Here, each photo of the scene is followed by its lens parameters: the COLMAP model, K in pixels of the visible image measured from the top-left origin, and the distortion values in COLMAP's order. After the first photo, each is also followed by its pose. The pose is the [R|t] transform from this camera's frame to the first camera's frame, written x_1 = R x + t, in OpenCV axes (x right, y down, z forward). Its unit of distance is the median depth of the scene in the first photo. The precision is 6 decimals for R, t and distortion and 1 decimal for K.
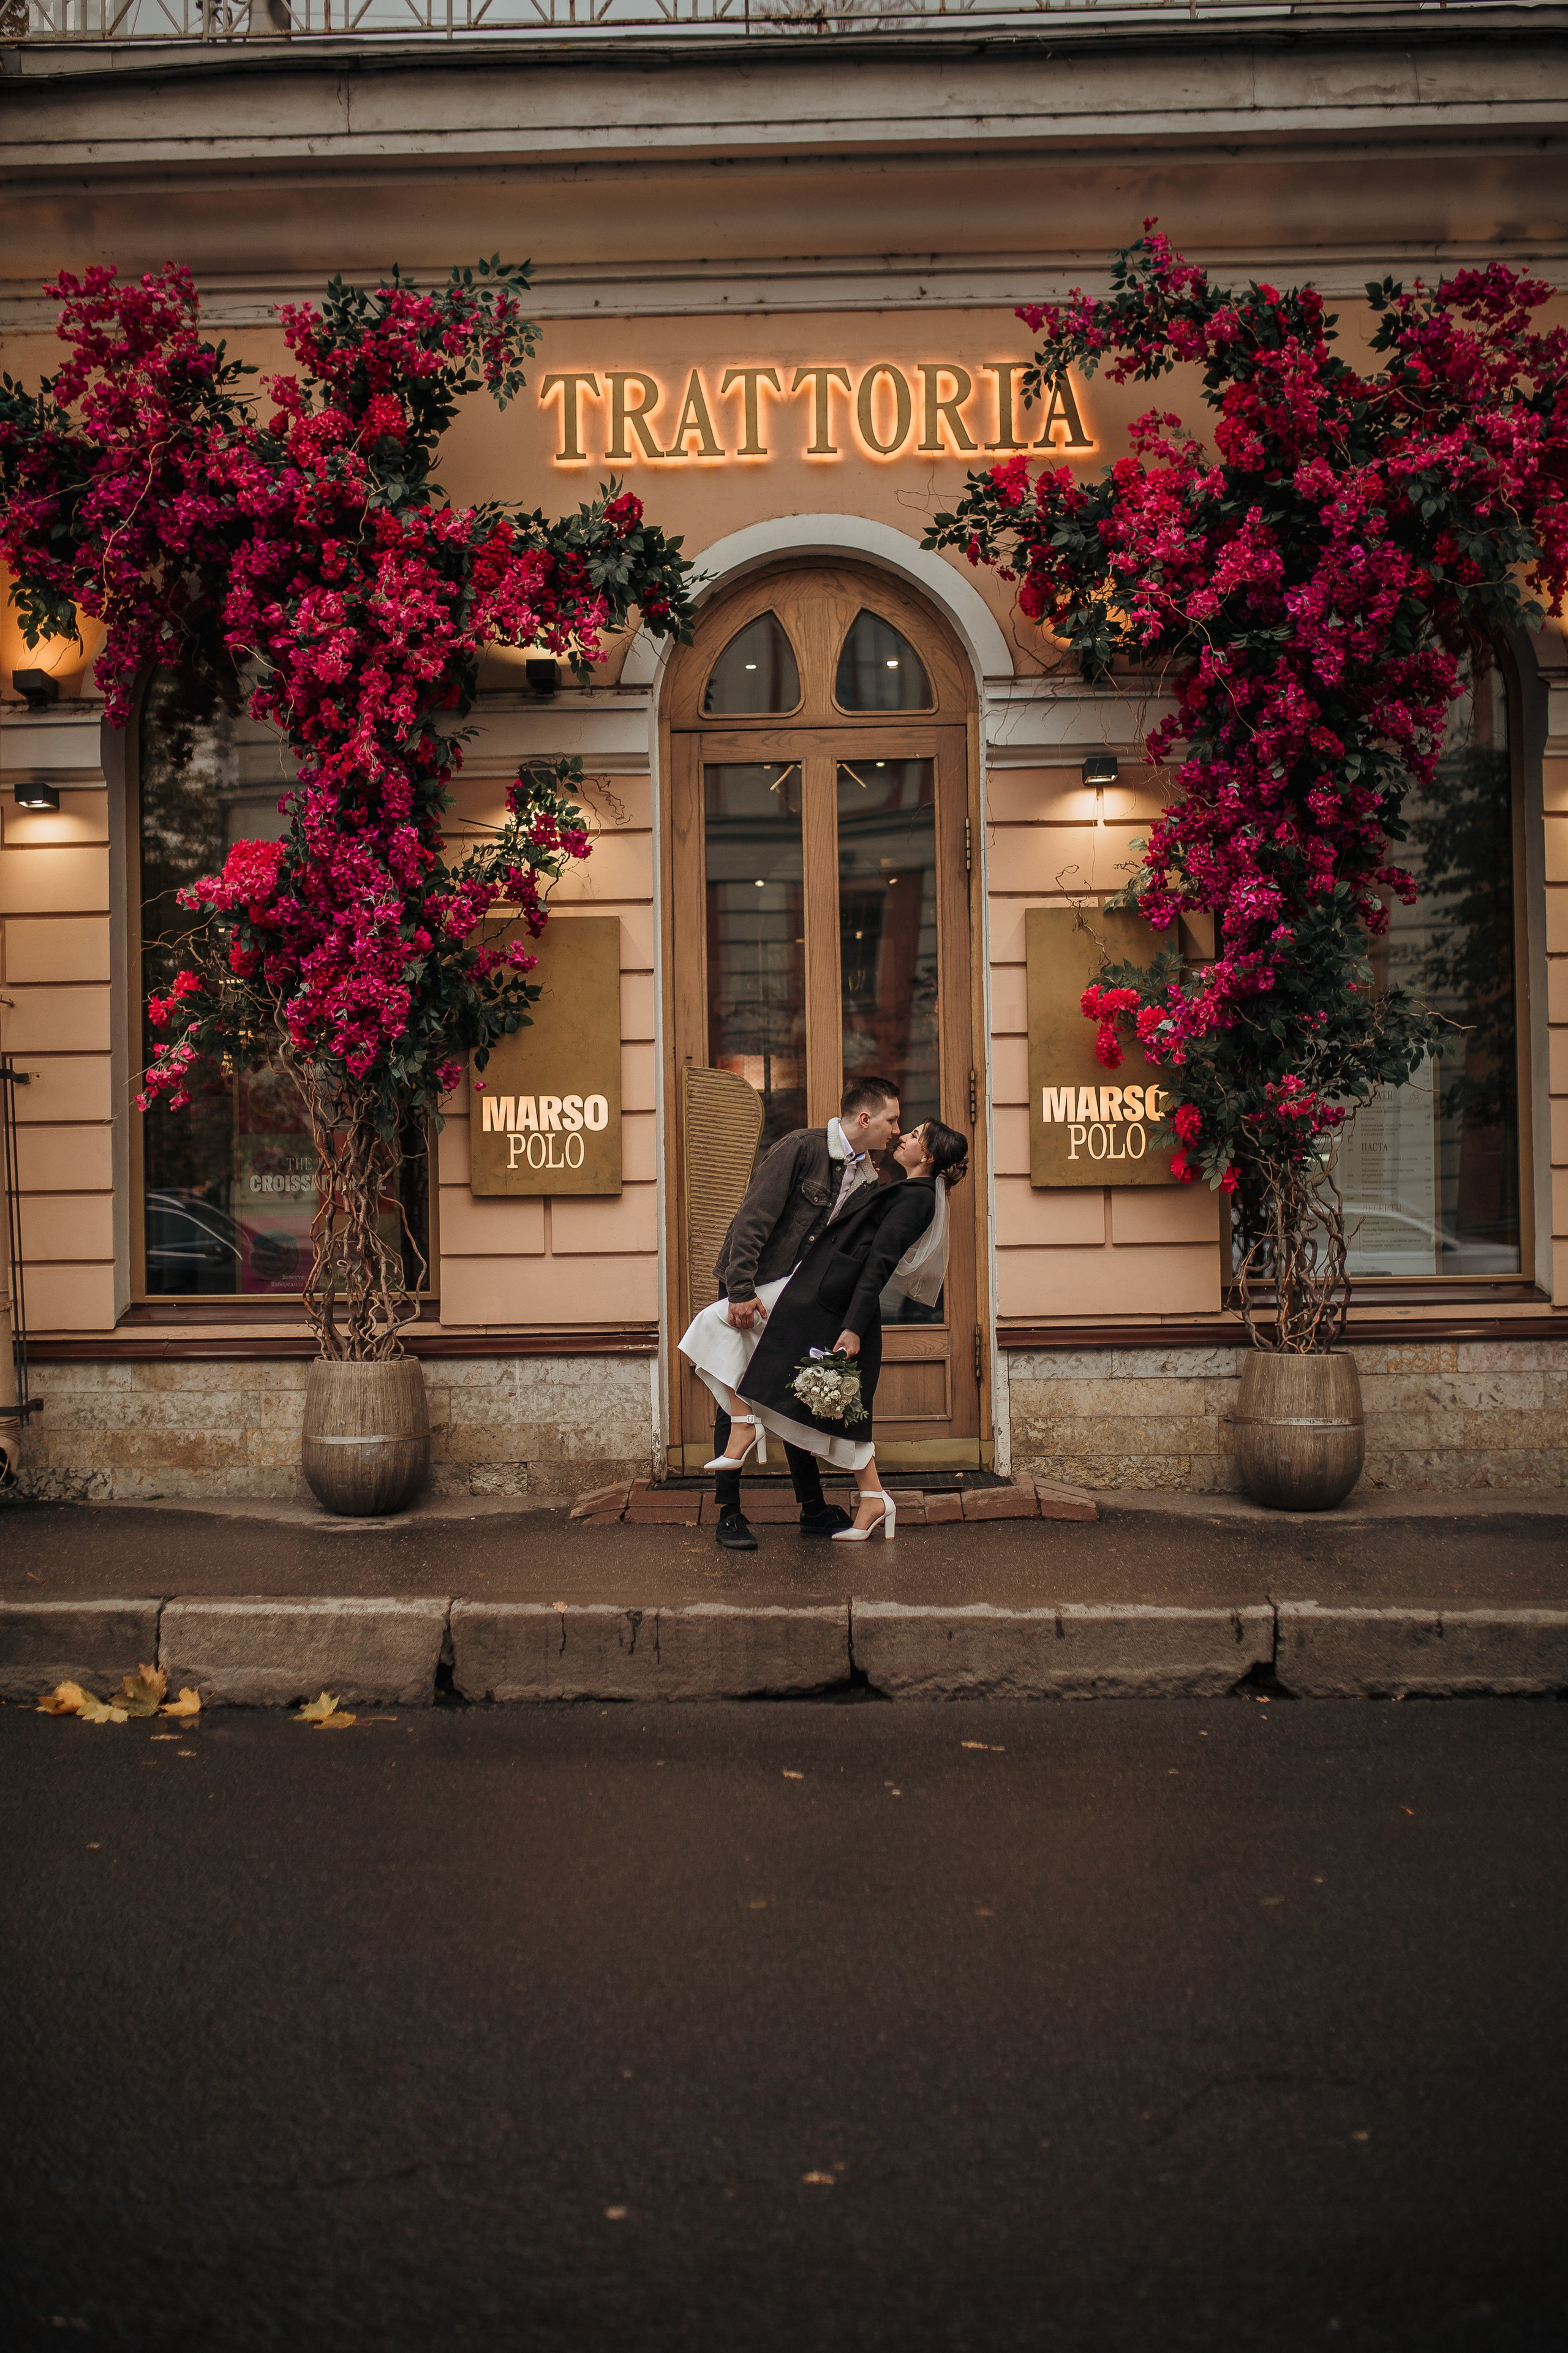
lens RADIAL K [[2255.8, 0, 784.0], [0, 2255.8, 1176.5], [0, 0, 1]] dist [-0.070590, 0.114696]
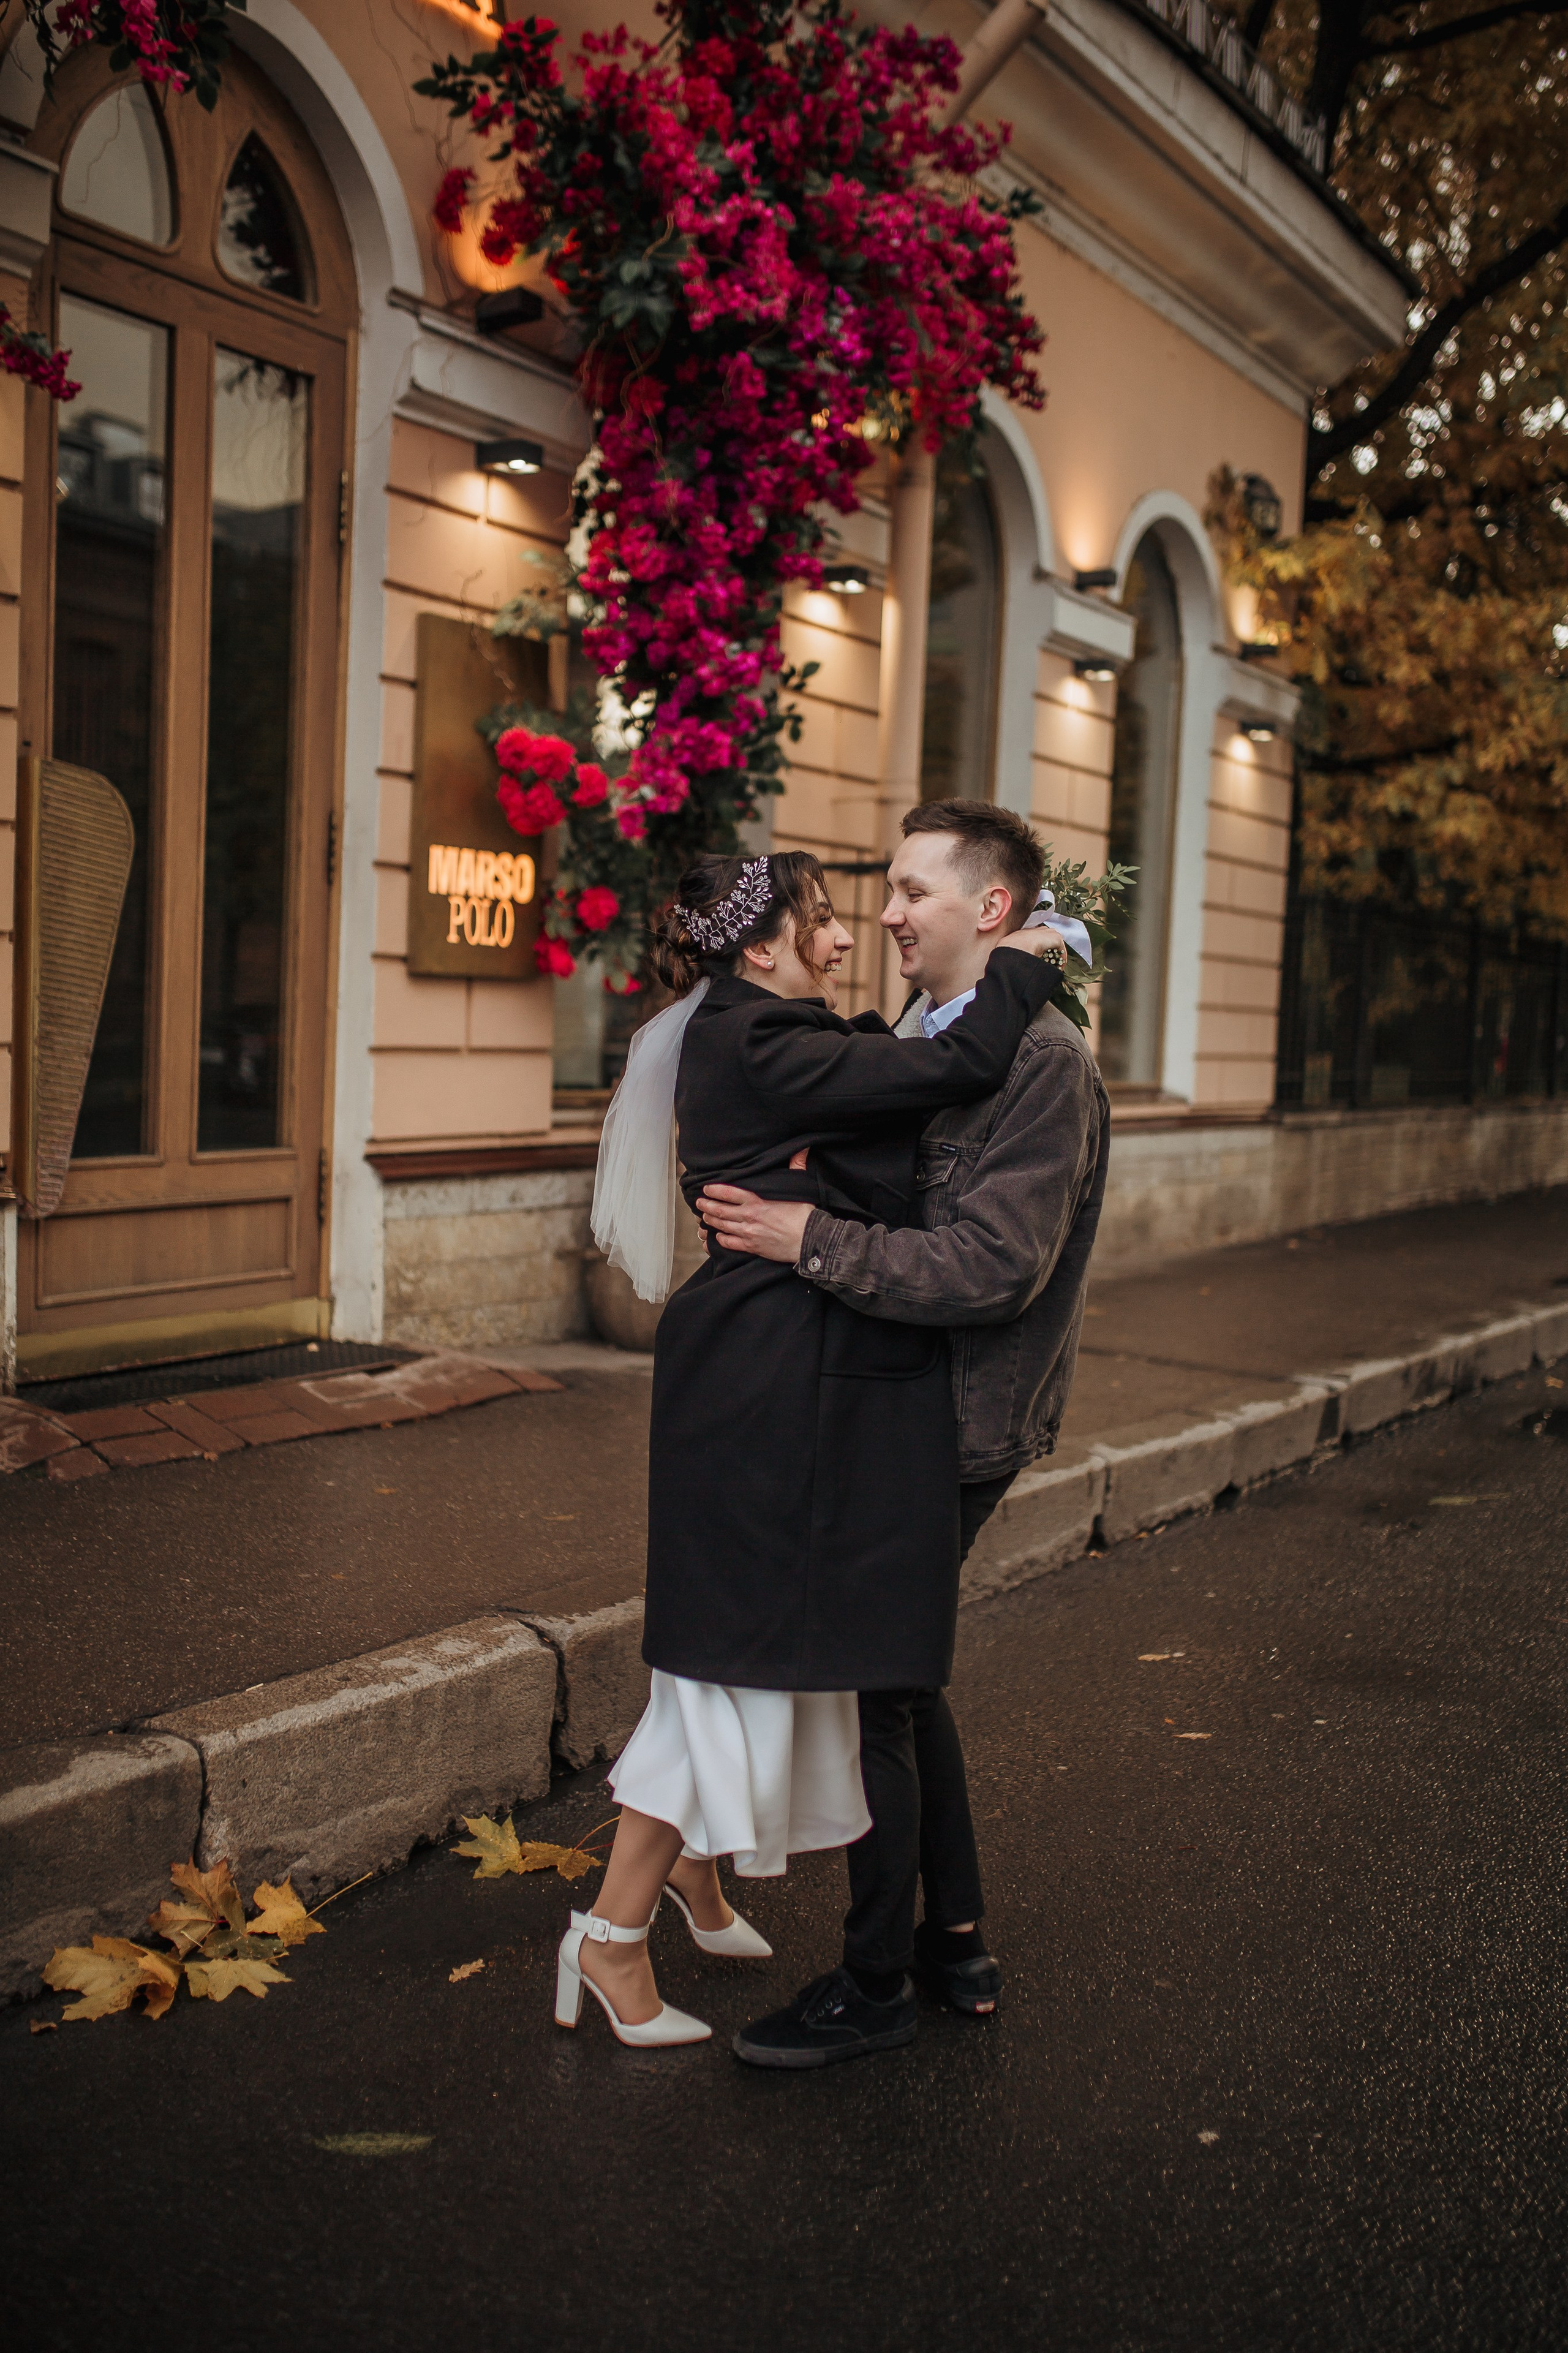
lens RADIAL K [[2255.8, 0, 784.0], [0, 2255.8, 1176.5], [0, 0, 1]] dist [-0.070590, 0.114696]
pose [[0.508127, -0.026586, 0.860872, -0.499443], [-0.059825, 0.996020, 0.066071, 0.015634], [-0.859202, -0.085074, 0.504514, 0.490982]]
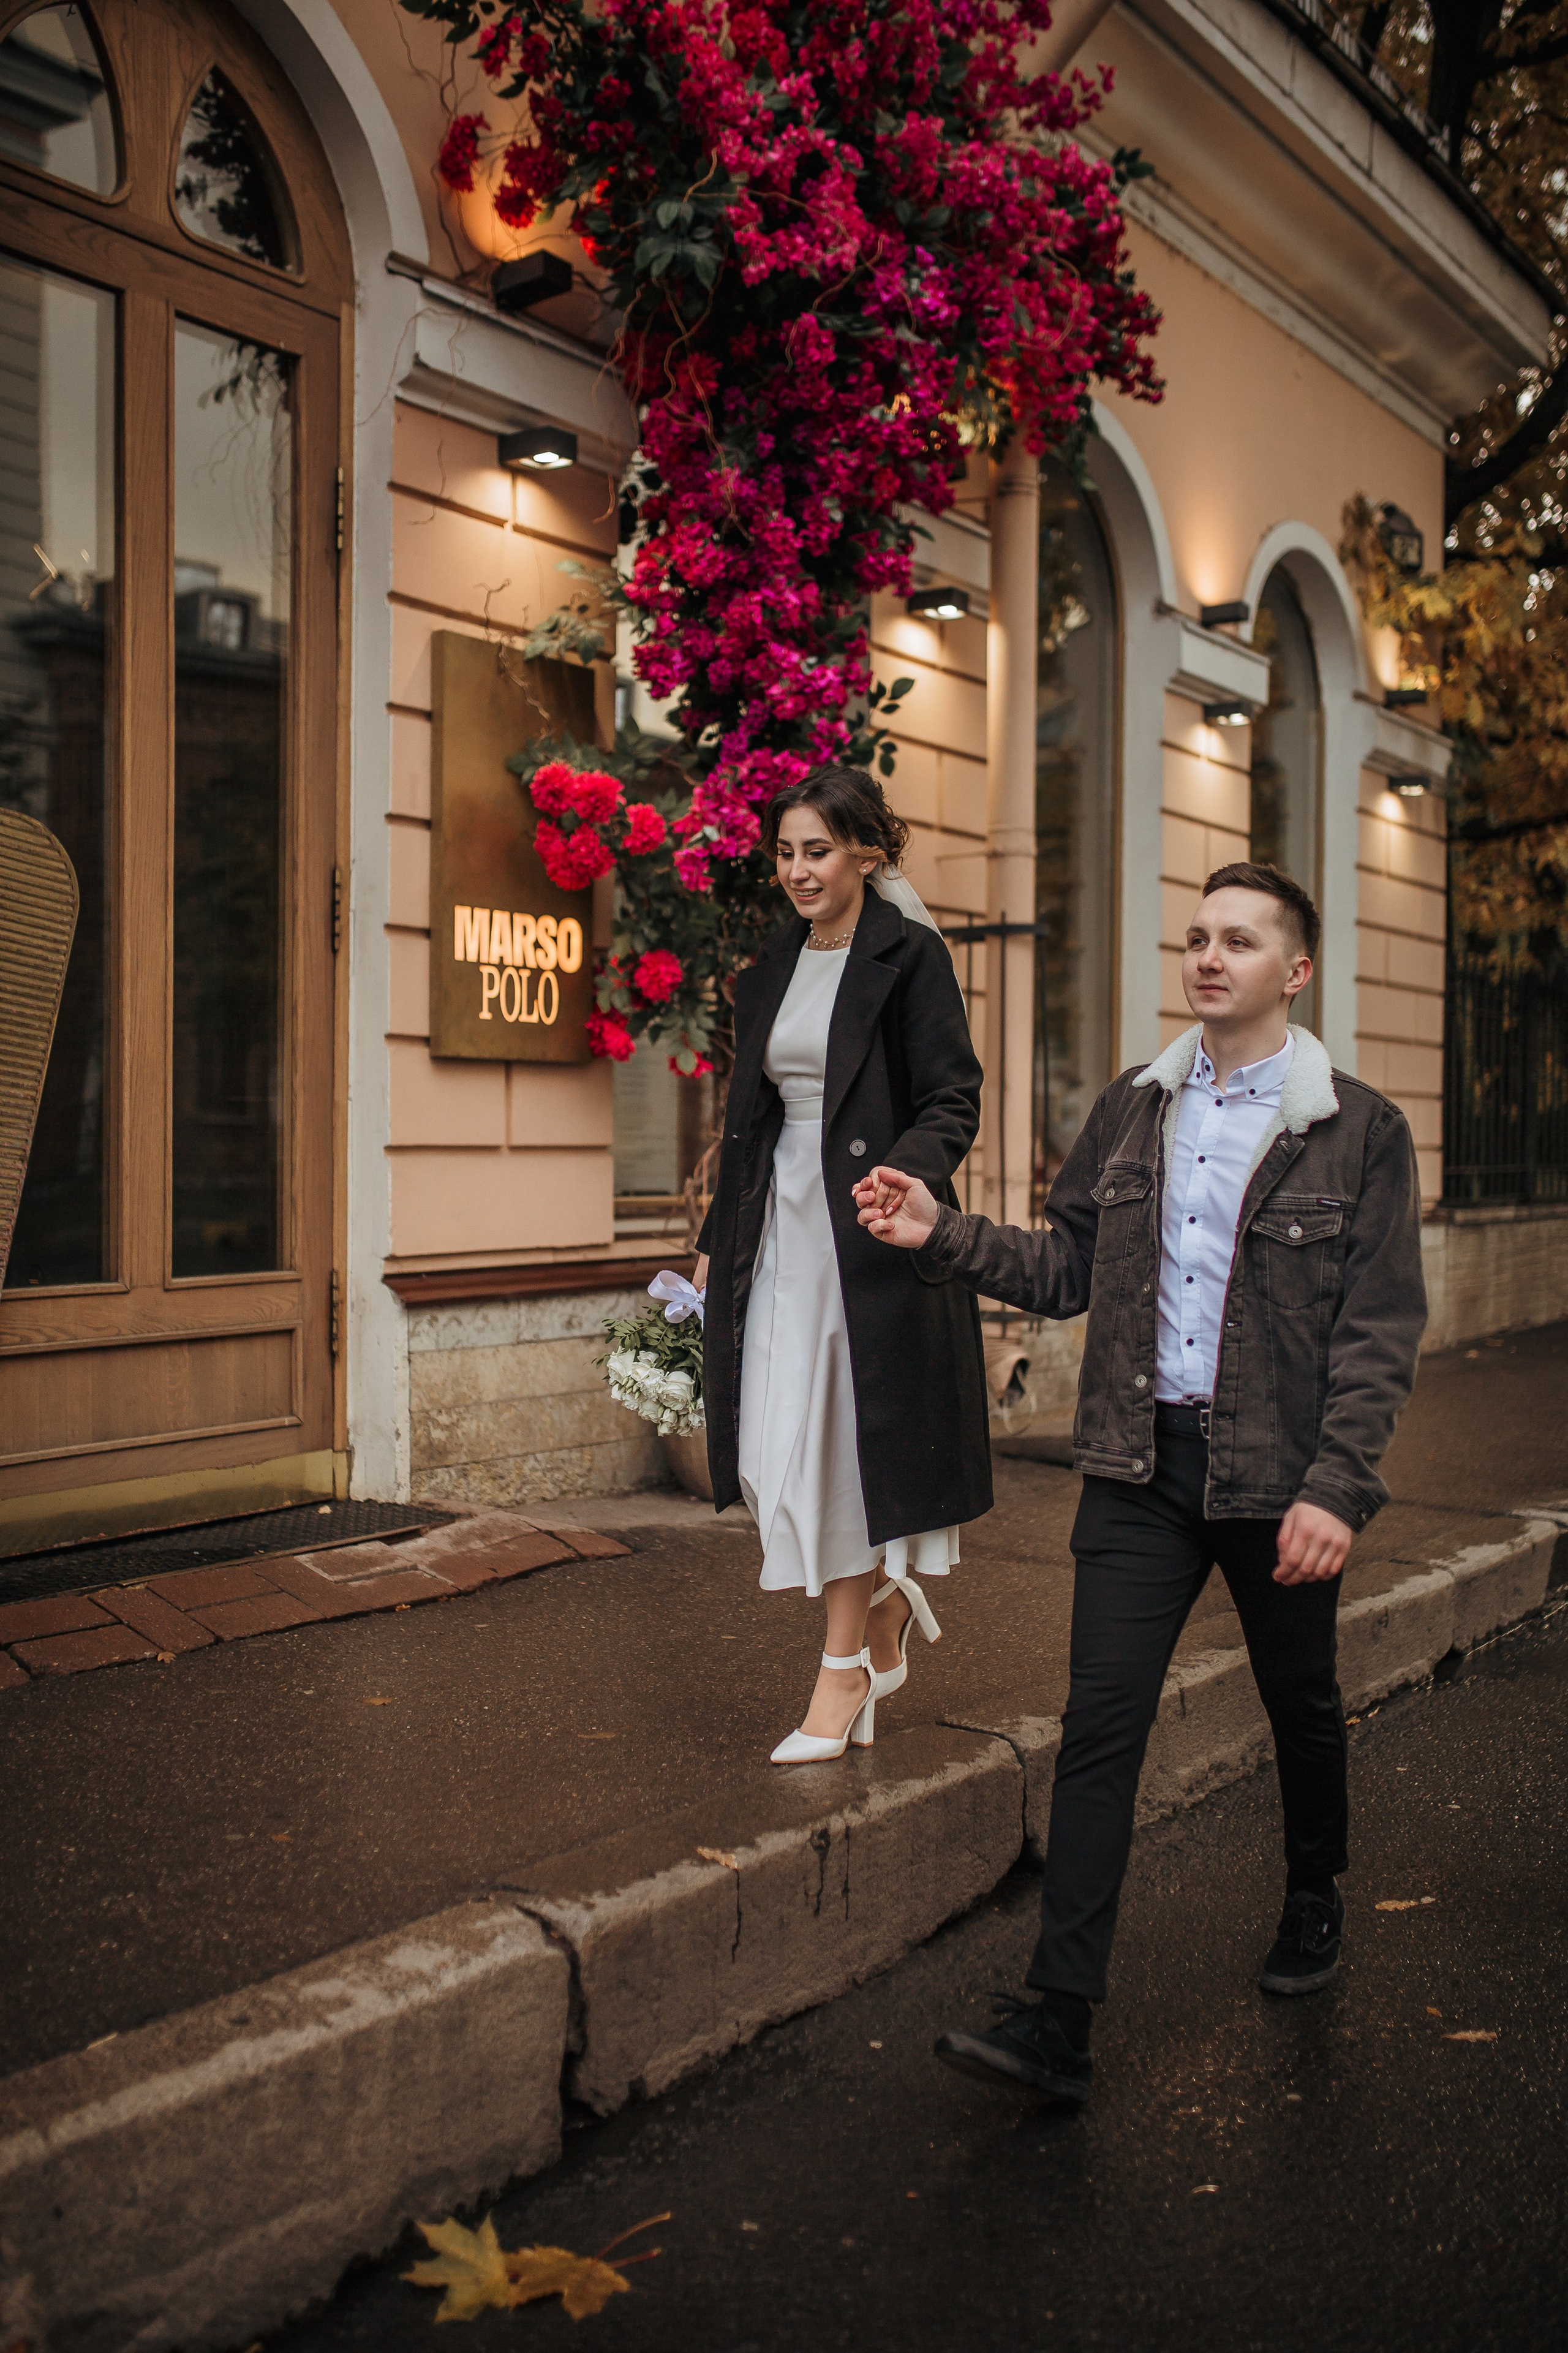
lens RADIAL K [[2255.8, 0, 784.0], [0, 2255.8, 1176.5], [0, 0, 1]] dist [-0.070590, 0.114696]
pose [[0.554953, 0.005531, 0.831863, -0.378051], [-0.025322, 0.999627, 0.010247, 0.030116], [-0.831496, -0.026751, 0.554886, 0.554491]]
